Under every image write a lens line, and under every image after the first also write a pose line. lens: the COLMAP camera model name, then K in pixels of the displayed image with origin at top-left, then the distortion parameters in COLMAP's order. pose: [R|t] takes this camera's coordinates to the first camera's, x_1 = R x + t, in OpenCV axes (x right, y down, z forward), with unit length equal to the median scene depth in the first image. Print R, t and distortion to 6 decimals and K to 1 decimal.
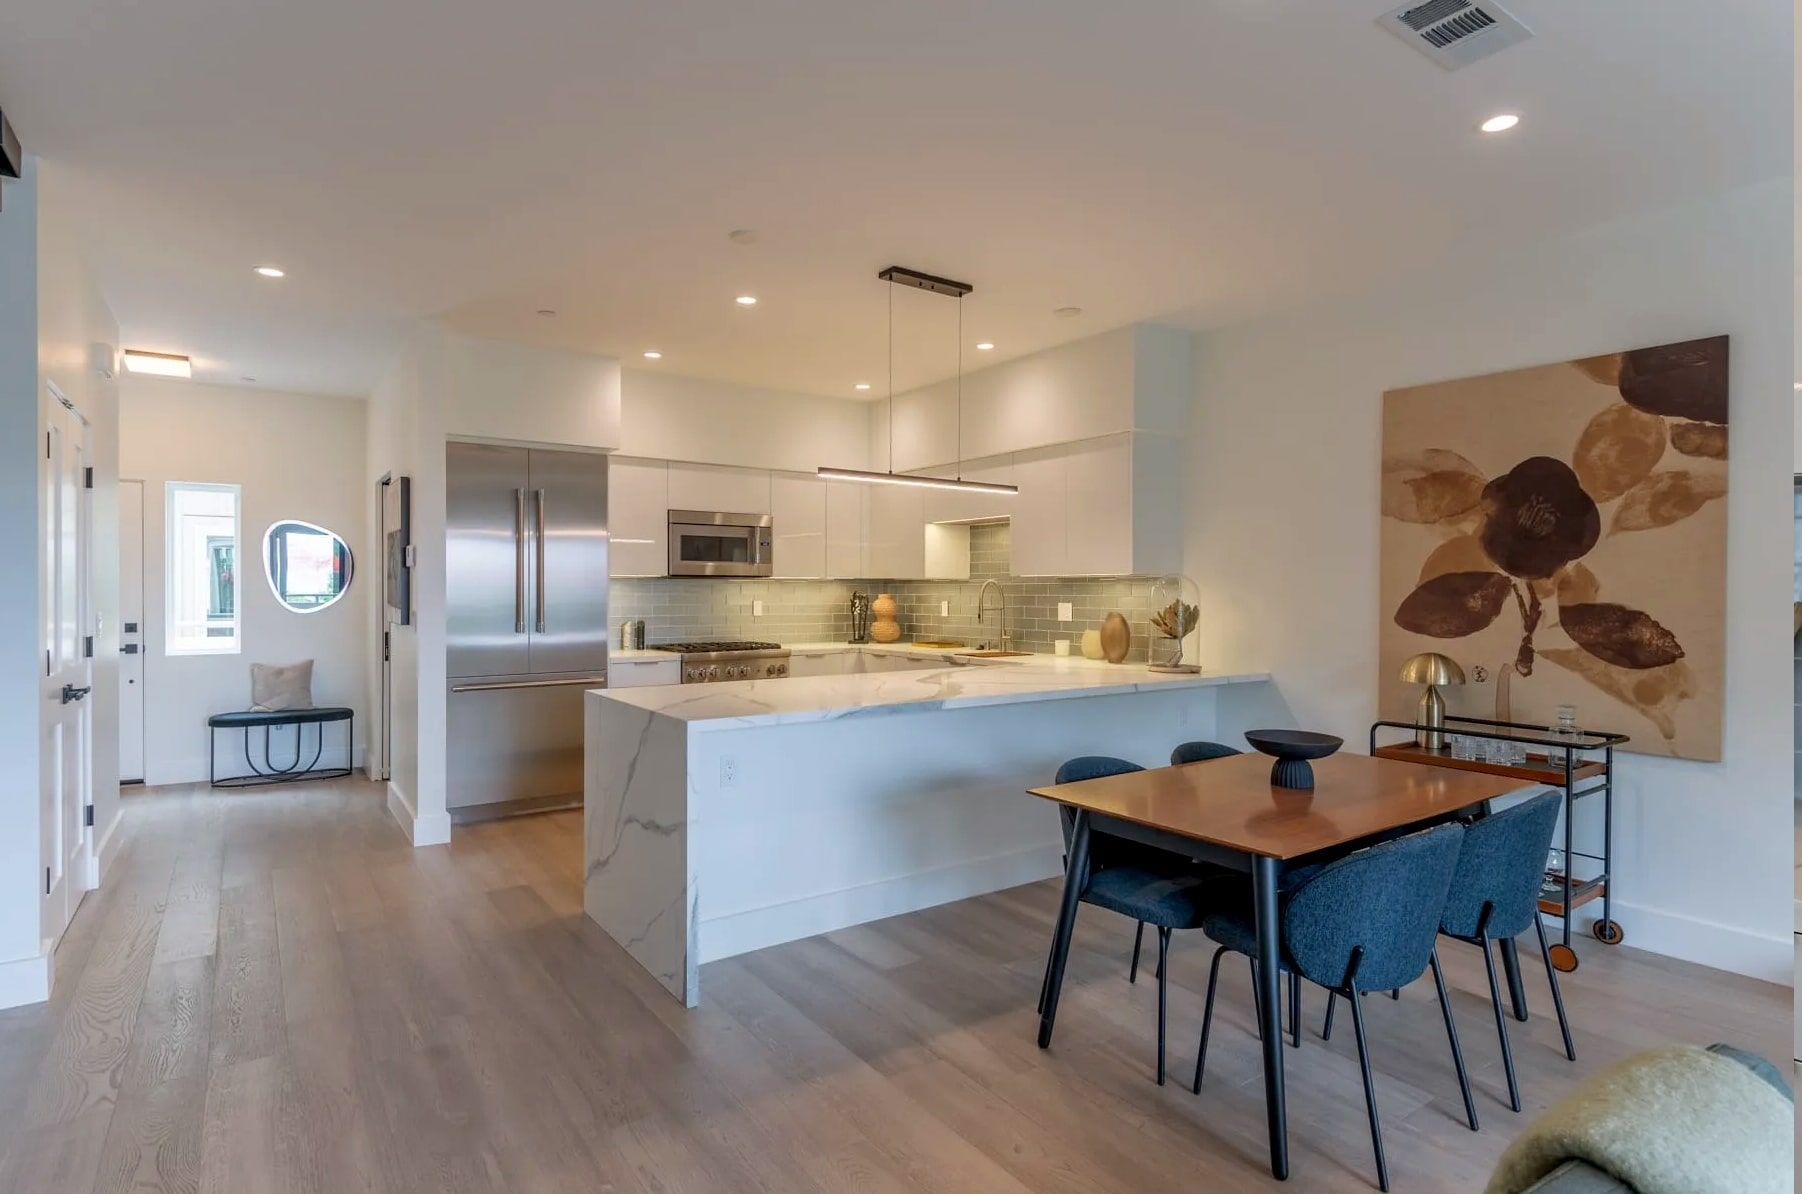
lens RADIAL K [[946.9, 0, 912.4], [0, 946.9, 592.0], [0, 0, 1]] dist [-0.006710, -0.003387]
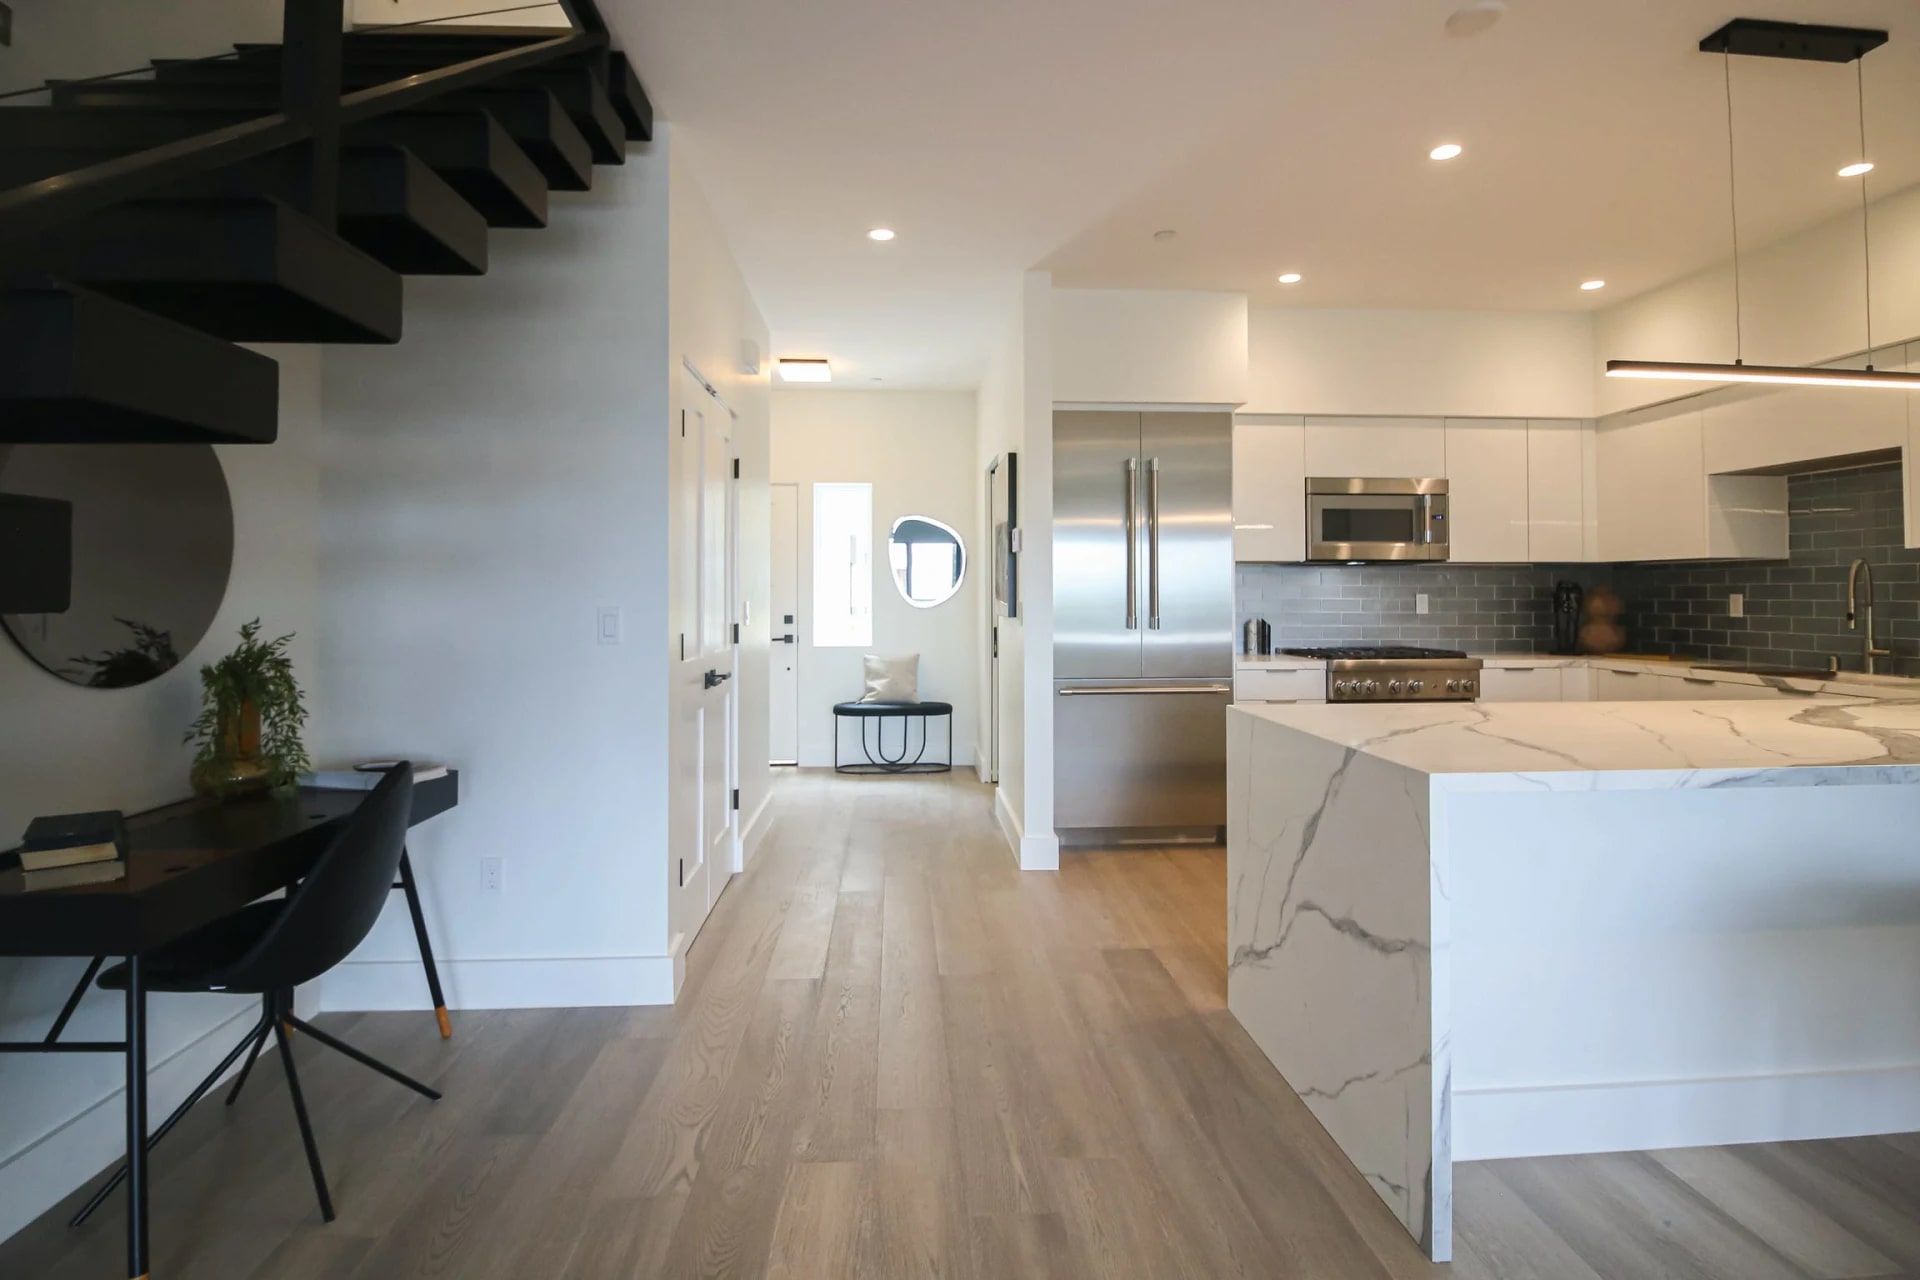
lens RADIAL K [[955.3, 0, 940.8], [0, 955.3, 588.5], [0, 0, 1]] dist [-0.023294, 0.001123]
pose [[0.842831, -0.005524, -0.538149, -0.124242], [0.000679, 0.999957, -0.009201, 0.017944], [0.538177, 0.007389, 0.842799, 0.234686]]
